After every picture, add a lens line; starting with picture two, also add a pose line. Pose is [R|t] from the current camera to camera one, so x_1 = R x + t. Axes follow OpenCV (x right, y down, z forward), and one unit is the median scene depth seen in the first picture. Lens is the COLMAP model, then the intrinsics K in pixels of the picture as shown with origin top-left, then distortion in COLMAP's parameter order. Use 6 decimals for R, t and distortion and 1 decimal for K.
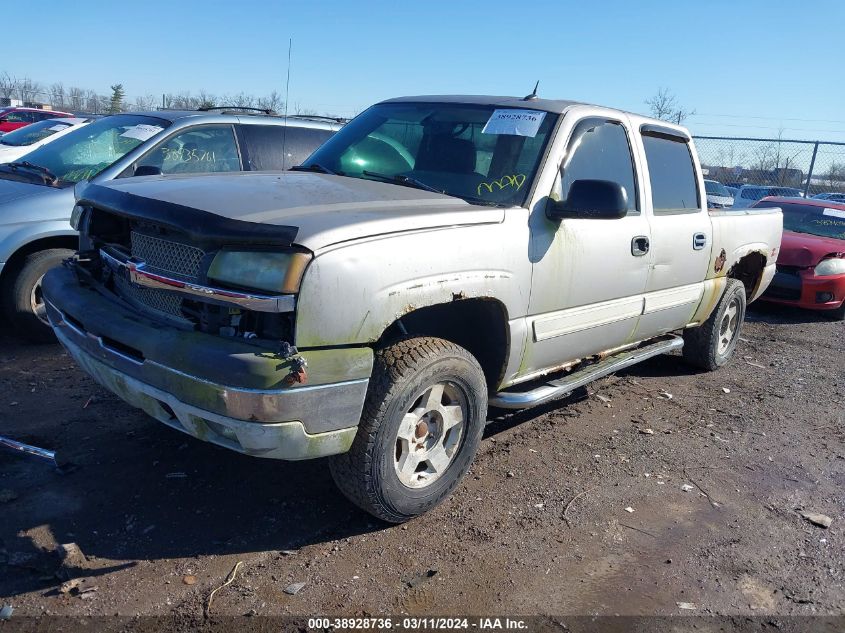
lens RADIAL K [[698.6, 0, 421.1], [0, 698.6, 314.5], [0, 0, 1]] dist [0.012560, -0.017993]
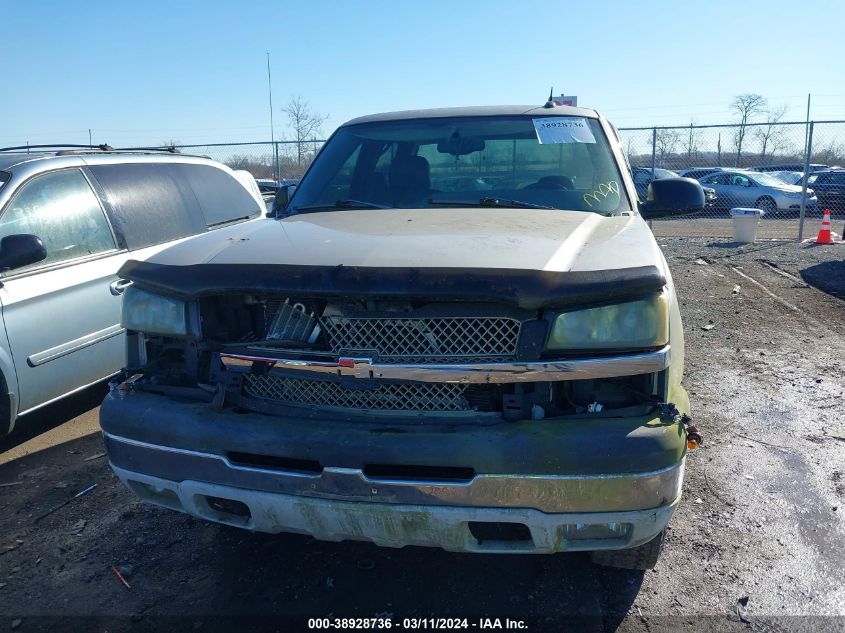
lens RADIAL K [[698.6, 0, 421.1], [0, 698.6, 314.5], [0, 0, 1]] dist [0.012560, -0.017993]
pose [[0.860912, -0.205156, 0.465555, -0.709388], [0.210385, 0.976743, 0.041374, -0.140040], [-0.463215, 0.062326, 0.884052, 0.328124]]
